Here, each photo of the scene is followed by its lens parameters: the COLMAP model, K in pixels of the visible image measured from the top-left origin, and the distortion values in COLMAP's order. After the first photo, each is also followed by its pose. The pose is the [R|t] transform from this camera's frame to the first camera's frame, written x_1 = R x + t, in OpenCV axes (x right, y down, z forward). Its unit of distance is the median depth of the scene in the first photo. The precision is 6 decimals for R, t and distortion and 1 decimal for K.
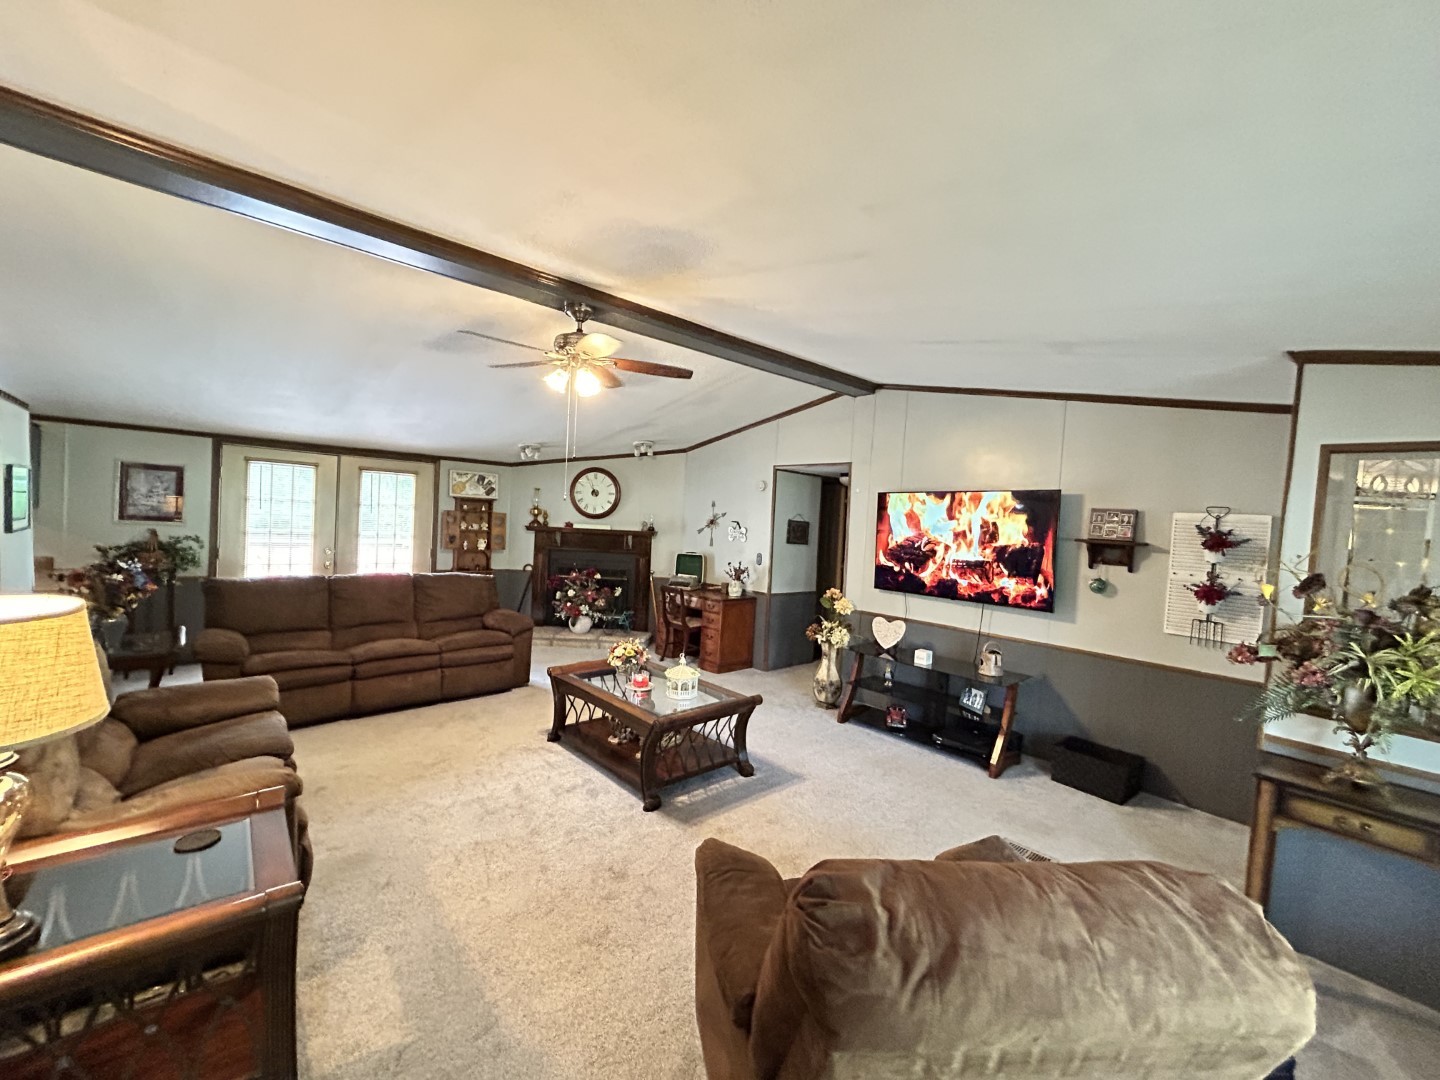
lens RADIAL K [[585.1, 0, 718.2], [0, 585.1, 540.9], [0, 0, 1]] dist [-0.002699, 0.001109]
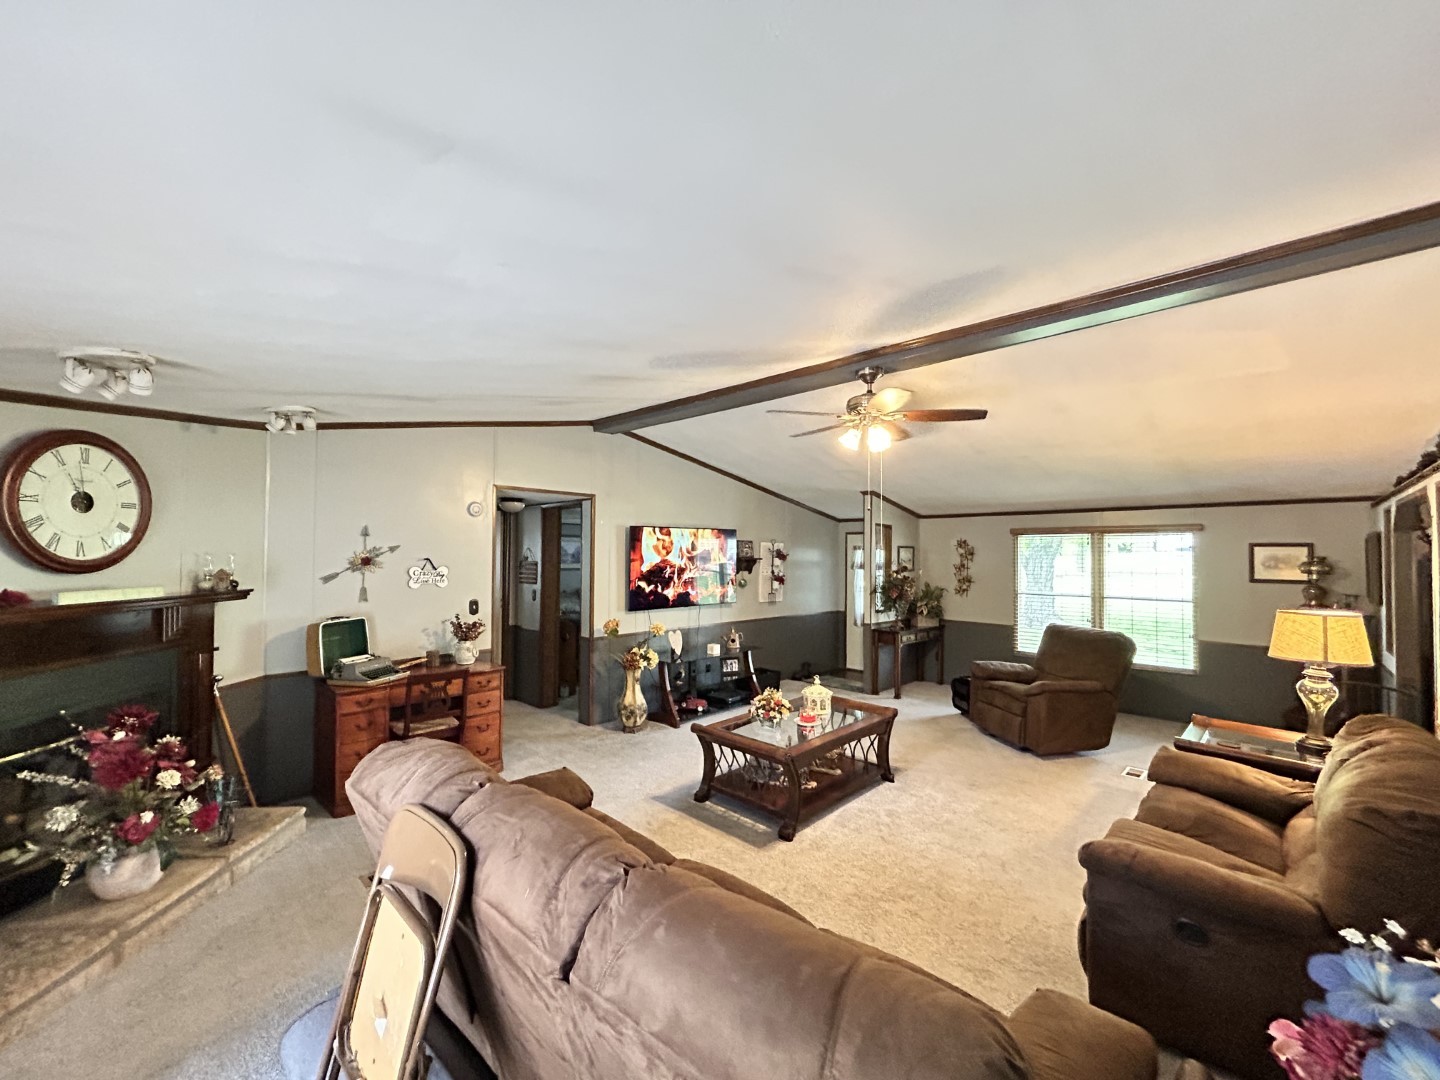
lens RADIAL K [[585.1, 0, 727.0], [0, 585.1, 548.4], [0, 0, 1]] dist [-0.002699, 0.001109]
pose [[-0.084527, -0.047222, 0.995302, -0.643694], [0.019202, 0.998614, 0.049010, -0.067733], [-0.996236, 0.023254, -0.083503, 0.678156]]
